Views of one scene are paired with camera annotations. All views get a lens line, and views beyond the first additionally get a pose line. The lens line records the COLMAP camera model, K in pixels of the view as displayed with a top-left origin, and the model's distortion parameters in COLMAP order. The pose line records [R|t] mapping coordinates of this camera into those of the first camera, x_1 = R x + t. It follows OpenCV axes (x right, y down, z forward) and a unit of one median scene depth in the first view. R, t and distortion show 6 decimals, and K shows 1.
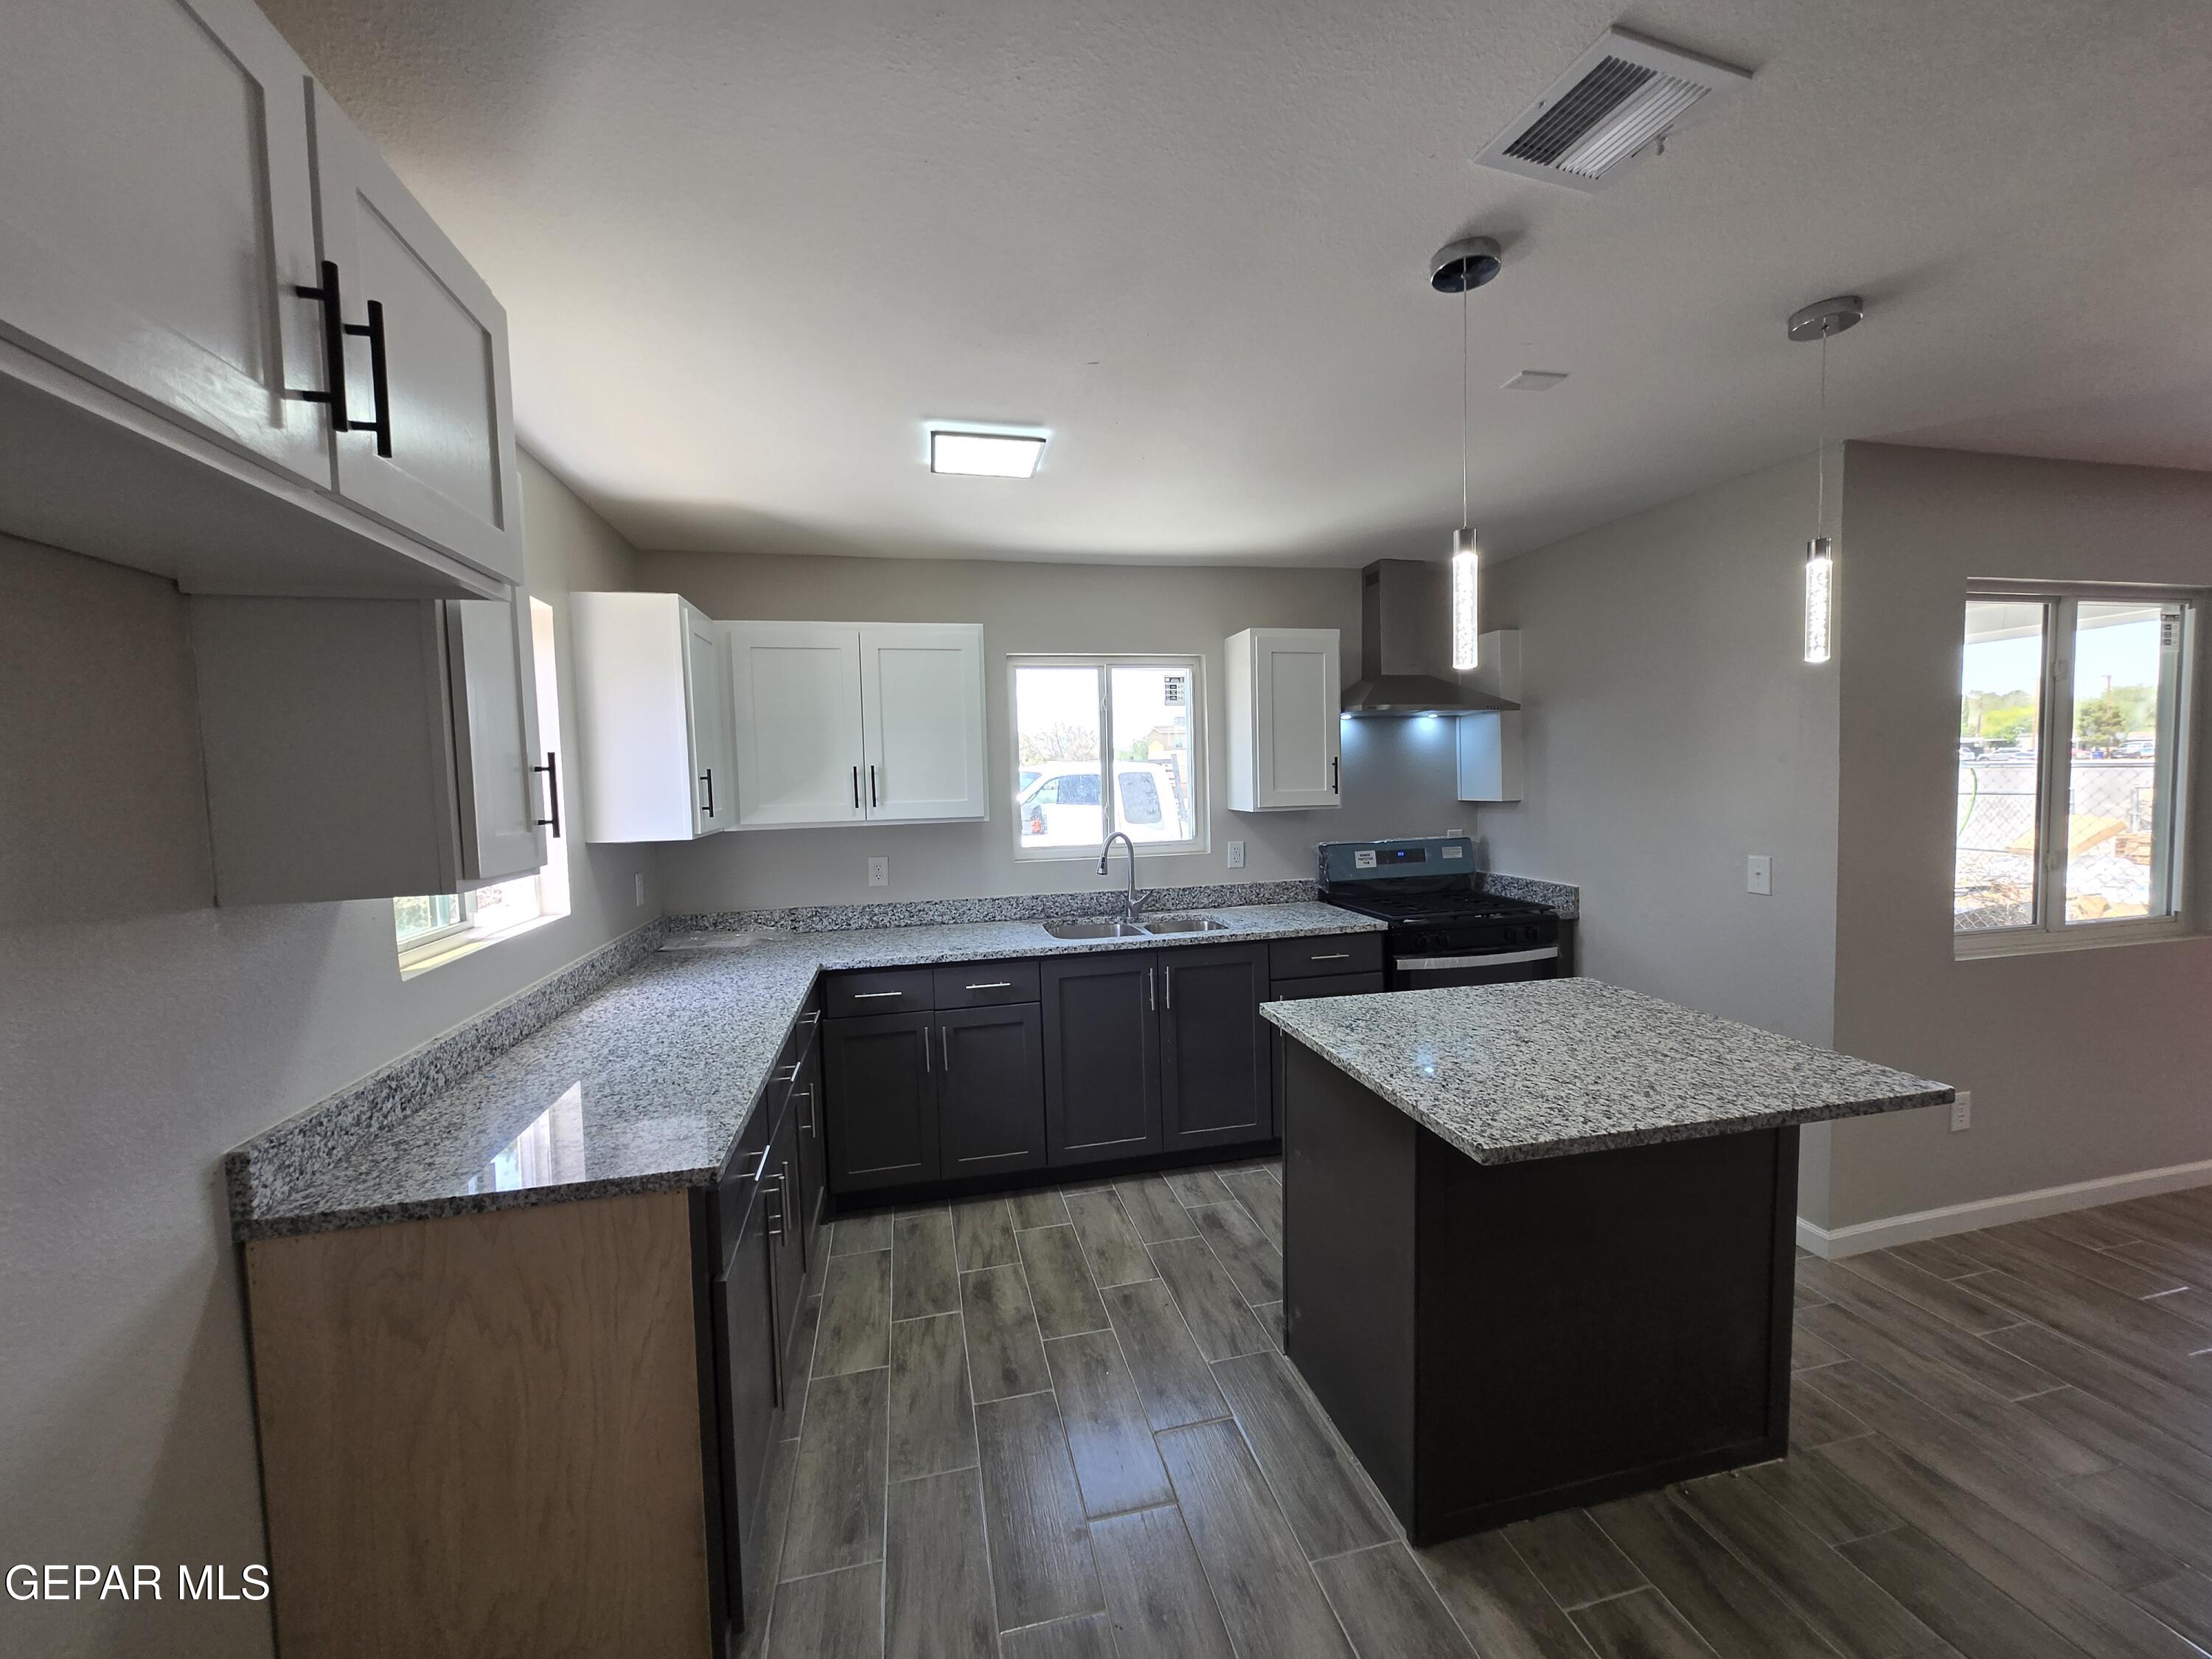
lens RADIAL K [[893.5, 0, 1106.0], [0, 893.5, 829.5], [0, 0, 1]] dist [0.006721, -0.000439]
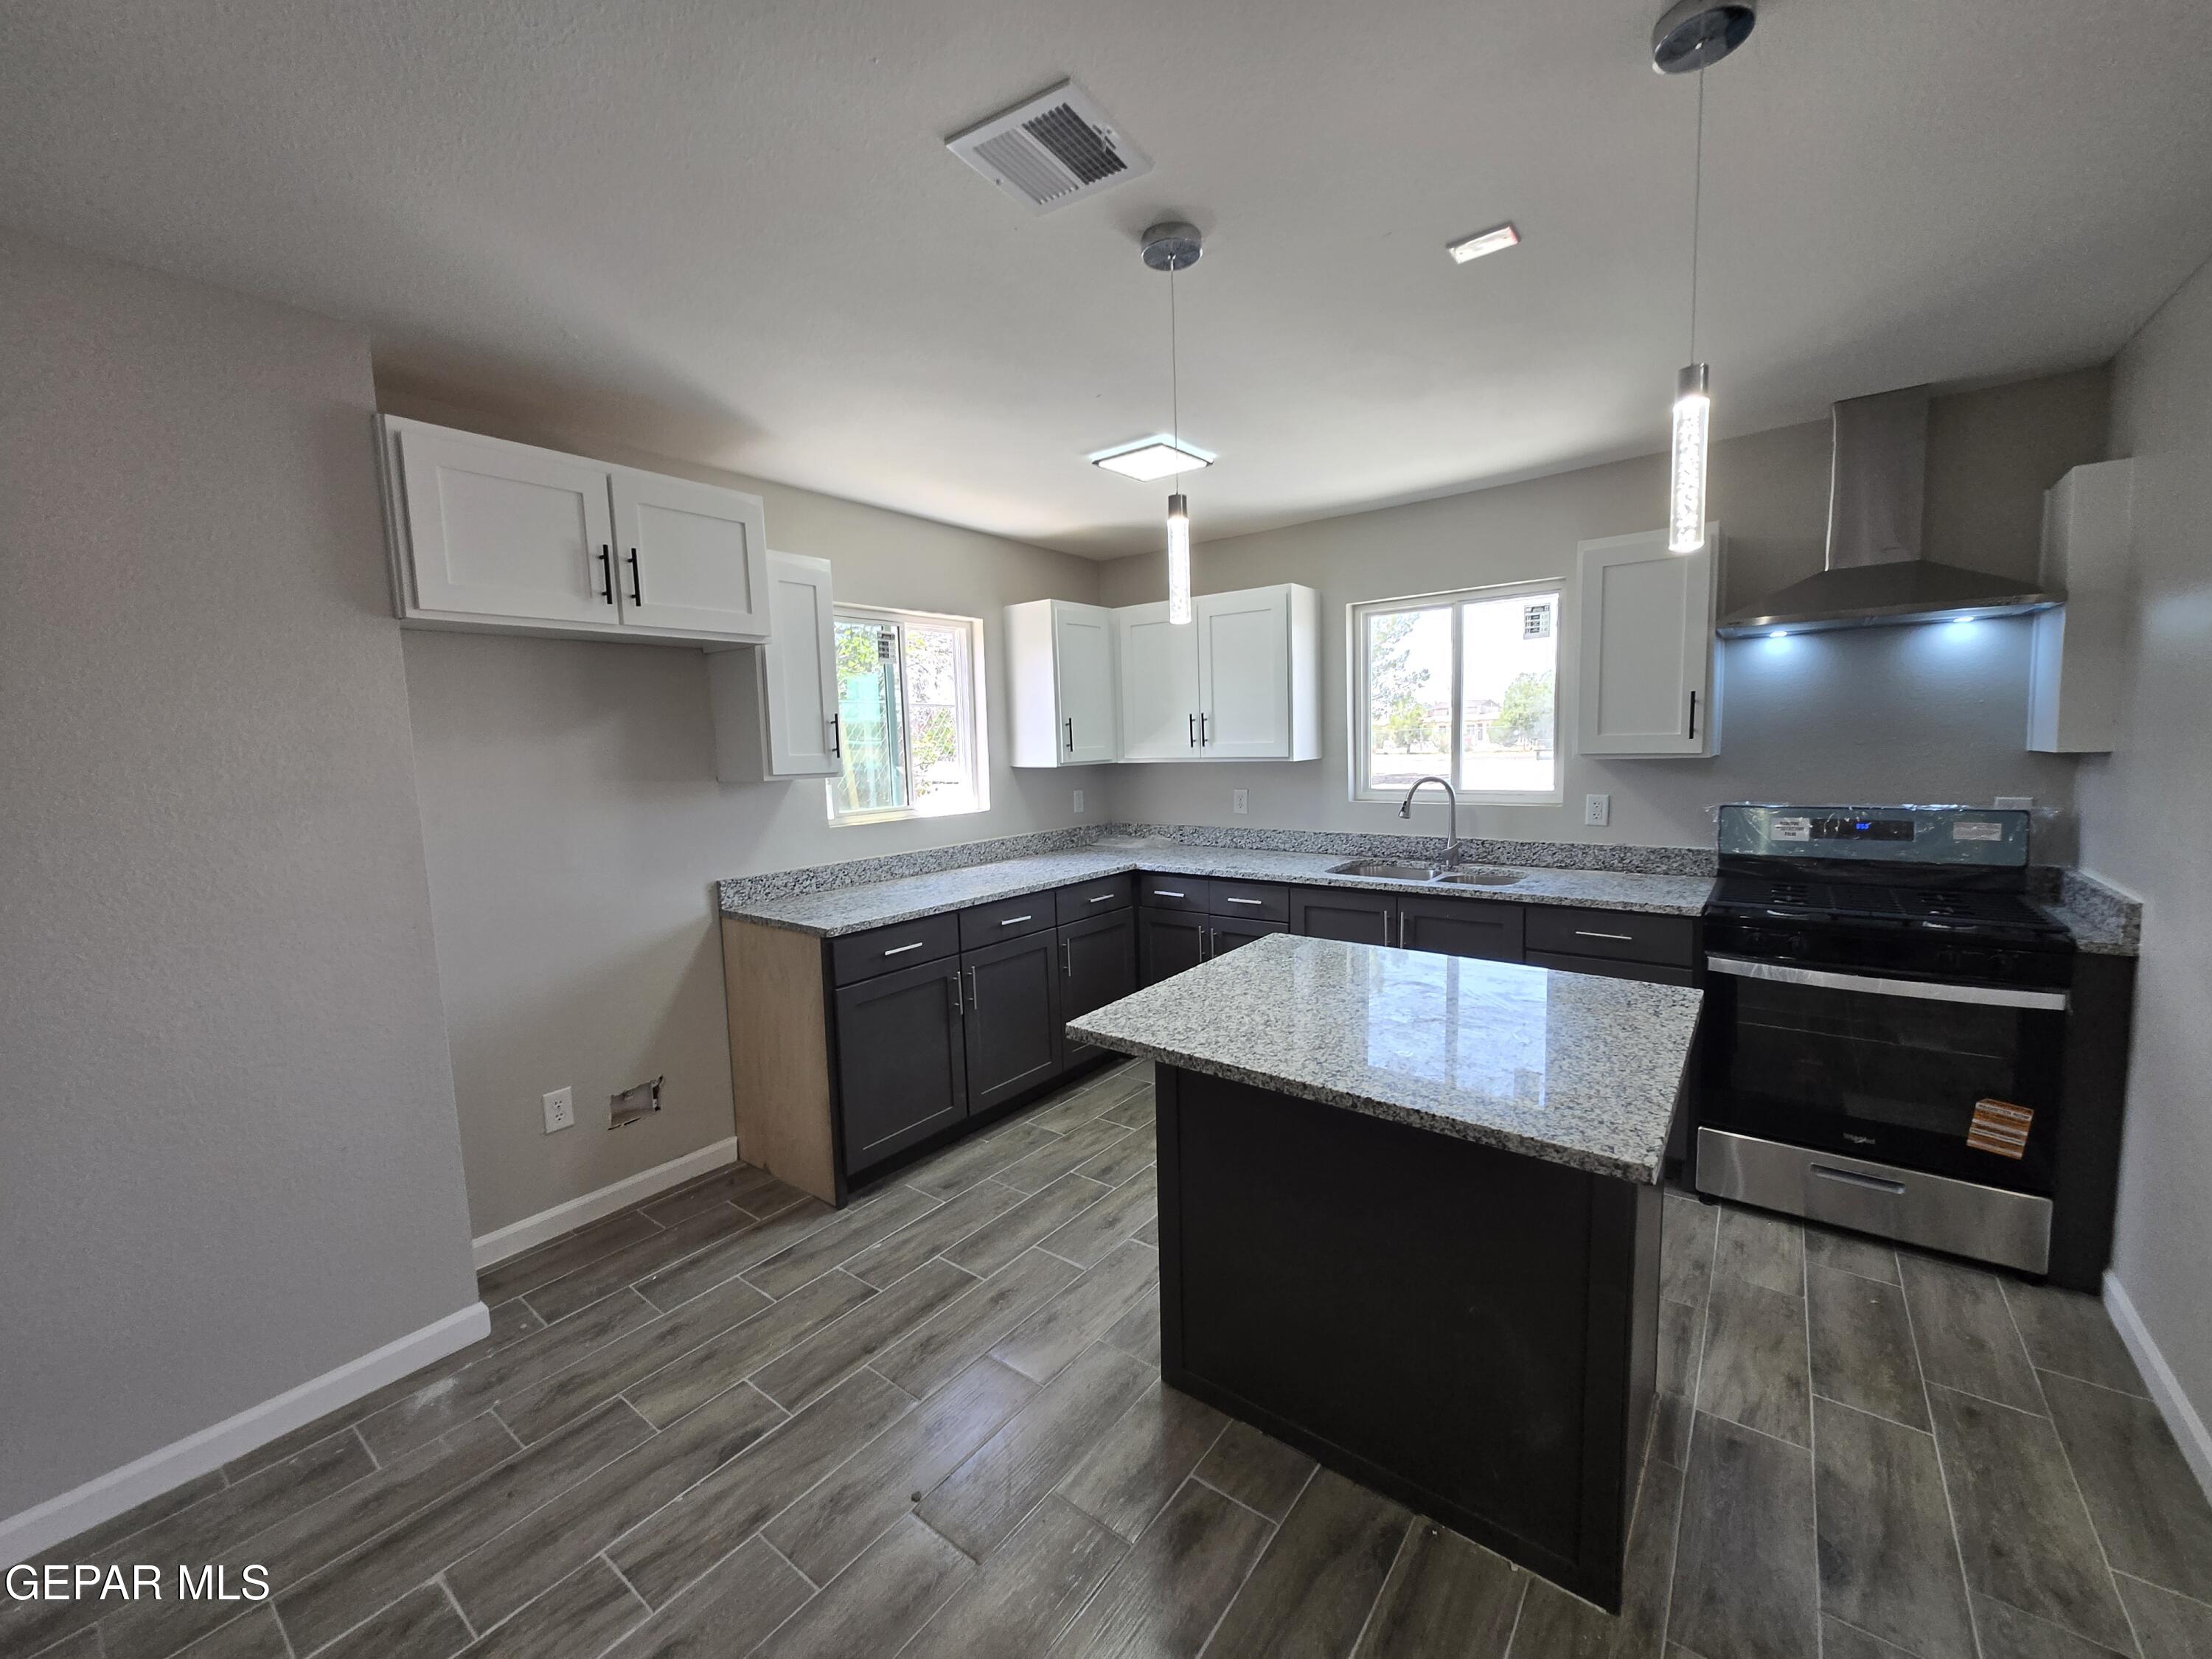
lens RADIAL K [[893.5, 0, 1106.0], [0, 893.5, 829.5], [0, 0, 1]] dist [0.006721, -0.000439]
pose [[0.618719, 0.086517, -0.780834, 0.632852], [-0.035863, 0.995992, 0.081939, -0.008052], [0.784794, -0.022694, 0.619342, 0.125346]]
